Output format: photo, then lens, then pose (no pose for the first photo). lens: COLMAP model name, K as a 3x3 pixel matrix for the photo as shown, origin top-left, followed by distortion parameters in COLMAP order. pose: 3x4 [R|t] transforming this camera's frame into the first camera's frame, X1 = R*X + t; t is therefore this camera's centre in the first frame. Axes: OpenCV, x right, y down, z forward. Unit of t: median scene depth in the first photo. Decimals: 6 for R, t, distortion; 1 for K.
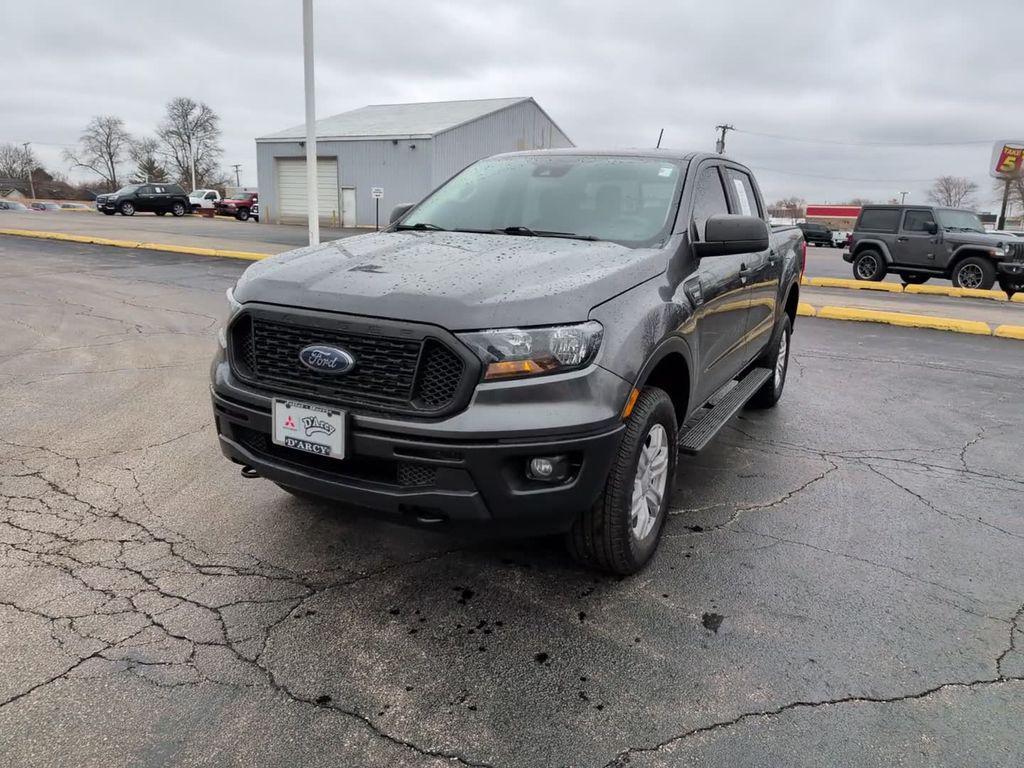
lens RADIAL K [[748.0, 0, 532.9], [0, 748.0, 360.1], [0, 0, 1]] dist [0.048500, -0.067383]
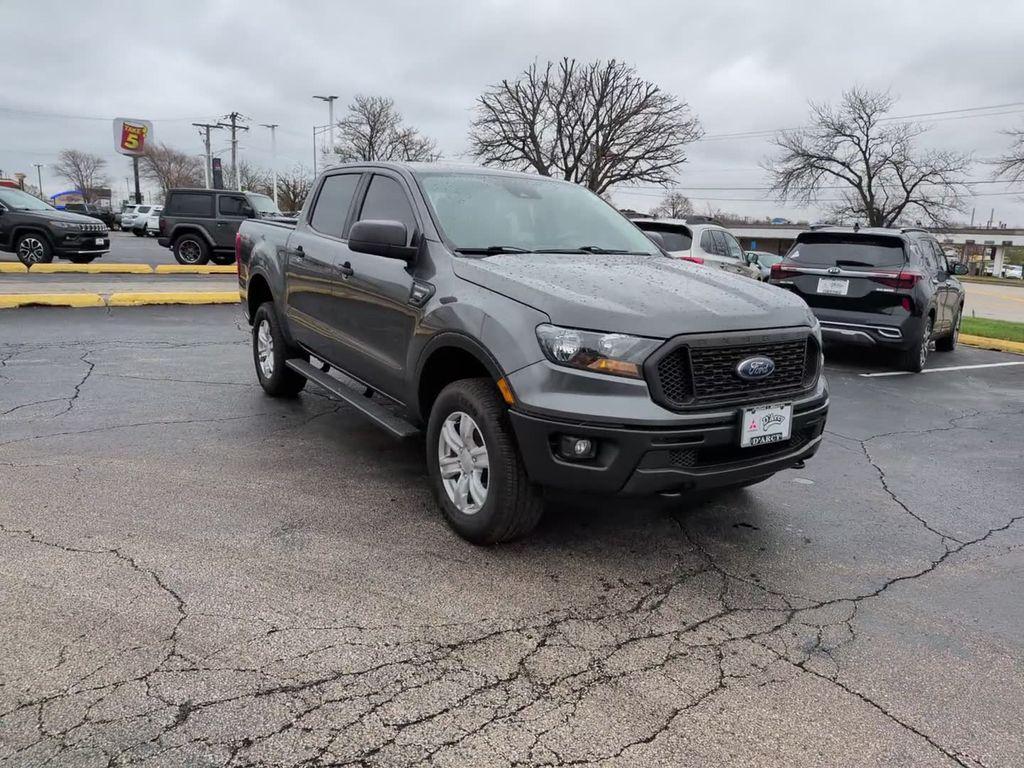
lens RADIAL K [[745.0, 0, 534.8], [0, 745.0, 351.9], [0, 0, 1]] dist [0.086386, -0.142481]
pose [[0.472766, -0.170692, 0.864498, -1.283811], [0.149420, 0.982381, 0.112254, -0.187812], [-0.868427, 0.076104, 0.489941, 0.596634]]
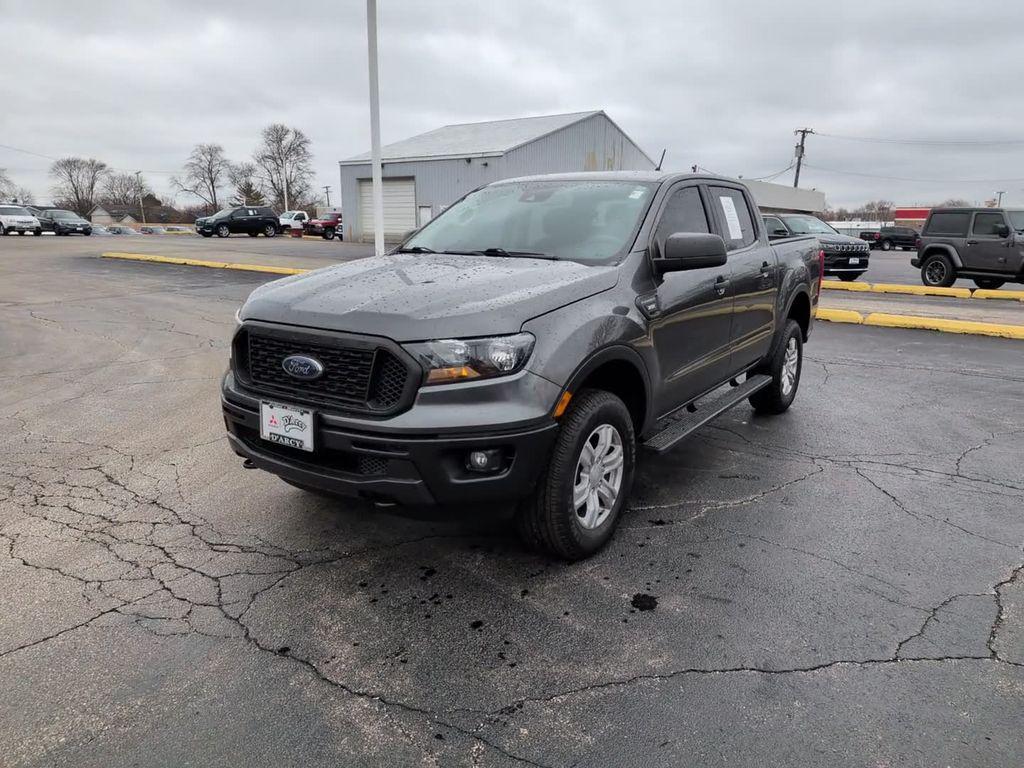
lens RADIAL K [[743.4, 0, 530.9], [0, 743.4, 360.0], [0, 0, 1]] dist [0.082181, -0.126815]
pose [[0.993689, -0.006543, -0.111979, 0.181281], [0.004941, 0.999882, -0.014576, 0.005631], [0.112062, 0.013931, 0.993604, -0.110917]]
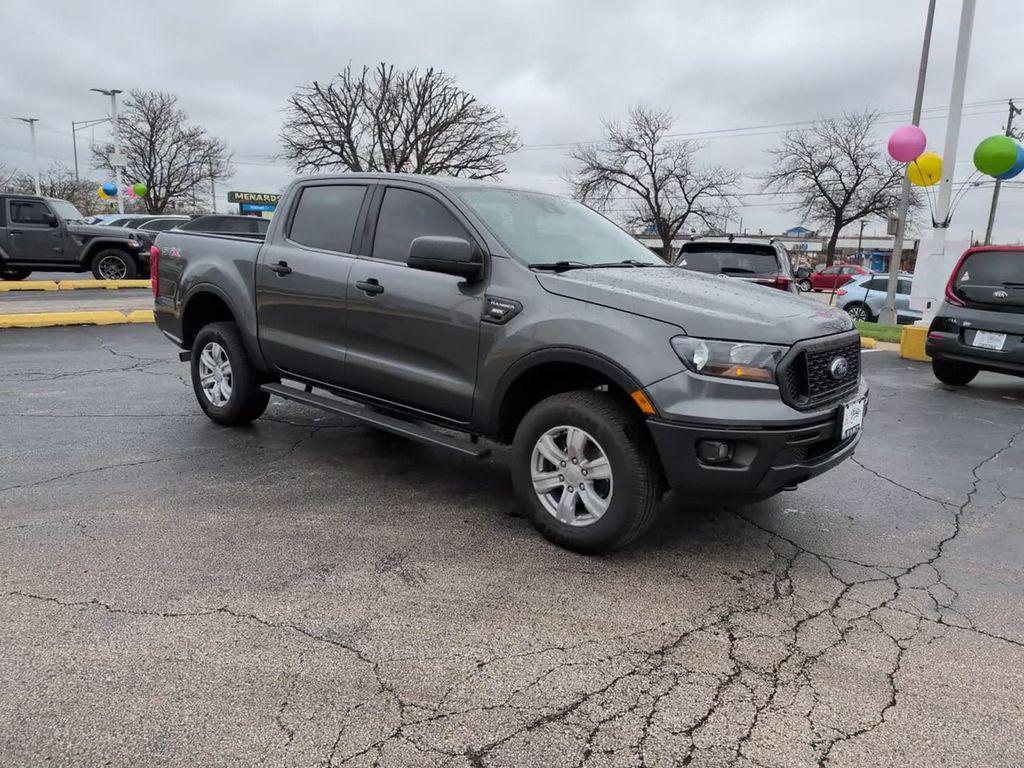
lens RADIAL K [[743.4, 0, 530.9], [0, 743.4, 360.0], [0, 0, 1]] dist [0.082181, -0.126815]
pose [[0.213068, -0.189164, 0.958550, -1.461852], [0.159700, 0.974627, 0.156839, -0.275413], [-0.963897, 0.119663, 0.237871, 1.028559]]
